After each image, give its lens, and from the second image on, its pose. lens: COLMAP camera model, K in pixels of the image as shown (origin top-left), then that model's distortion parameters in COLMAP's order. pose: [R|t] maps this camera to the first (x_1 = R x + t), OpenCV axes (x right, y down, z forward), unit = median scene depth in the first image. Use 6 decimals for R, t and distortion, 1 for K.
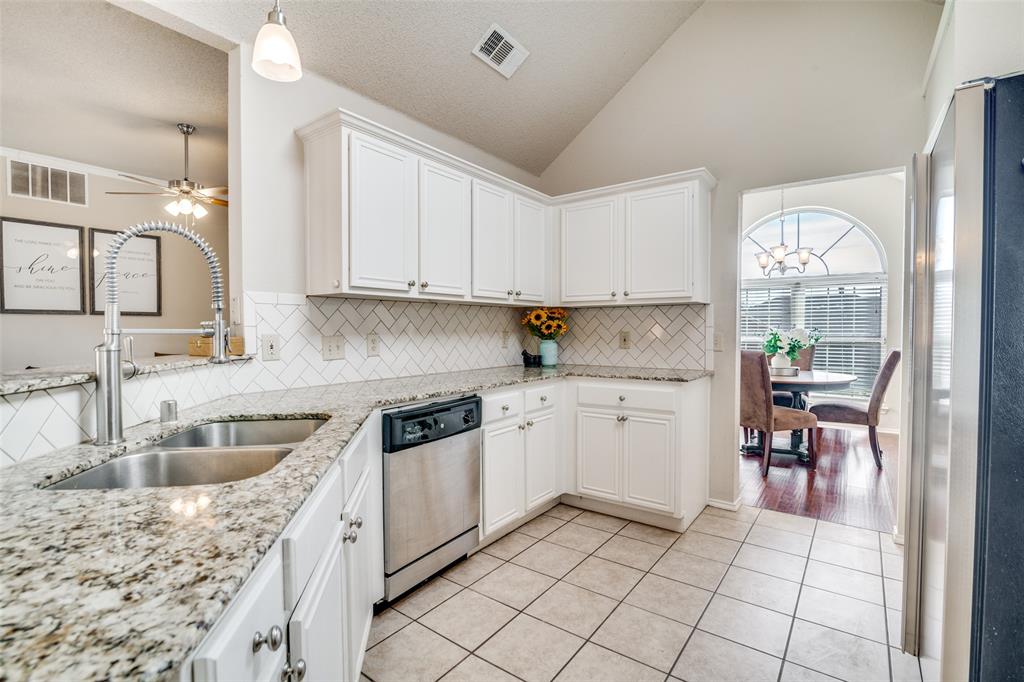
lens RADIAL K [[474.1, 0, 514.6], [0, 474.1, 338.1], [0, 0, 1]] dist [-0.016134, 0.000444]
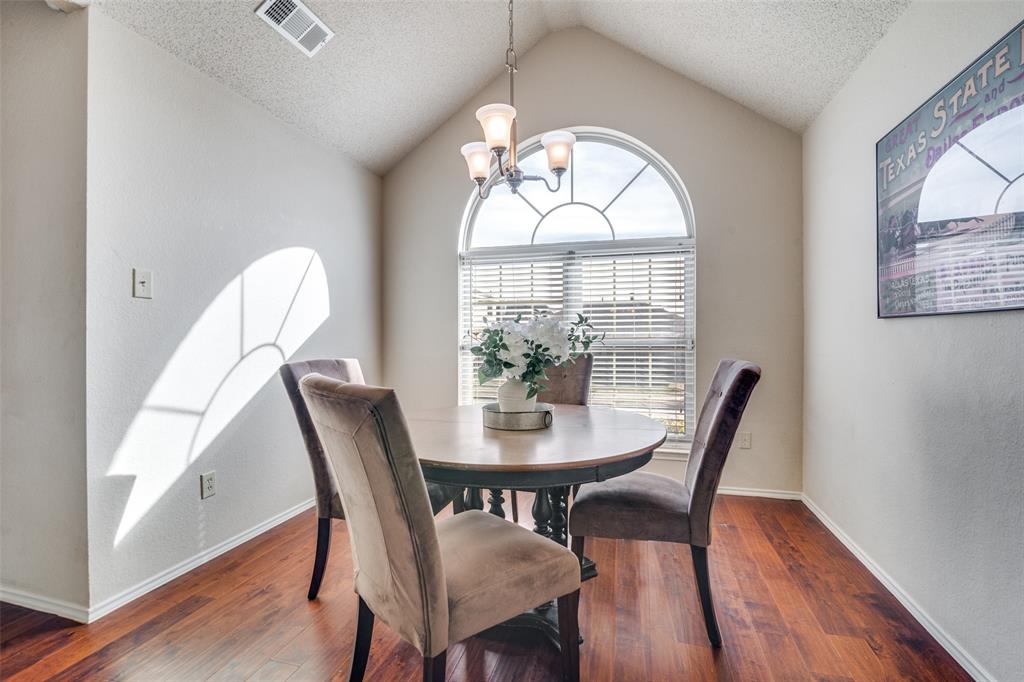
lens RADIAL K [[474.1, 0, 514.6], [0, 474.1, 338.1], [0, 0, 1]] dist [-0.016134, 0.000444]
pose [[0.934876, -0.008093, 0.354883, 0.423189], [0.012701, 0.999863, -0.010657, 0.001907], [-0.354748, 0.014471, 0.934850, 0.611148]]
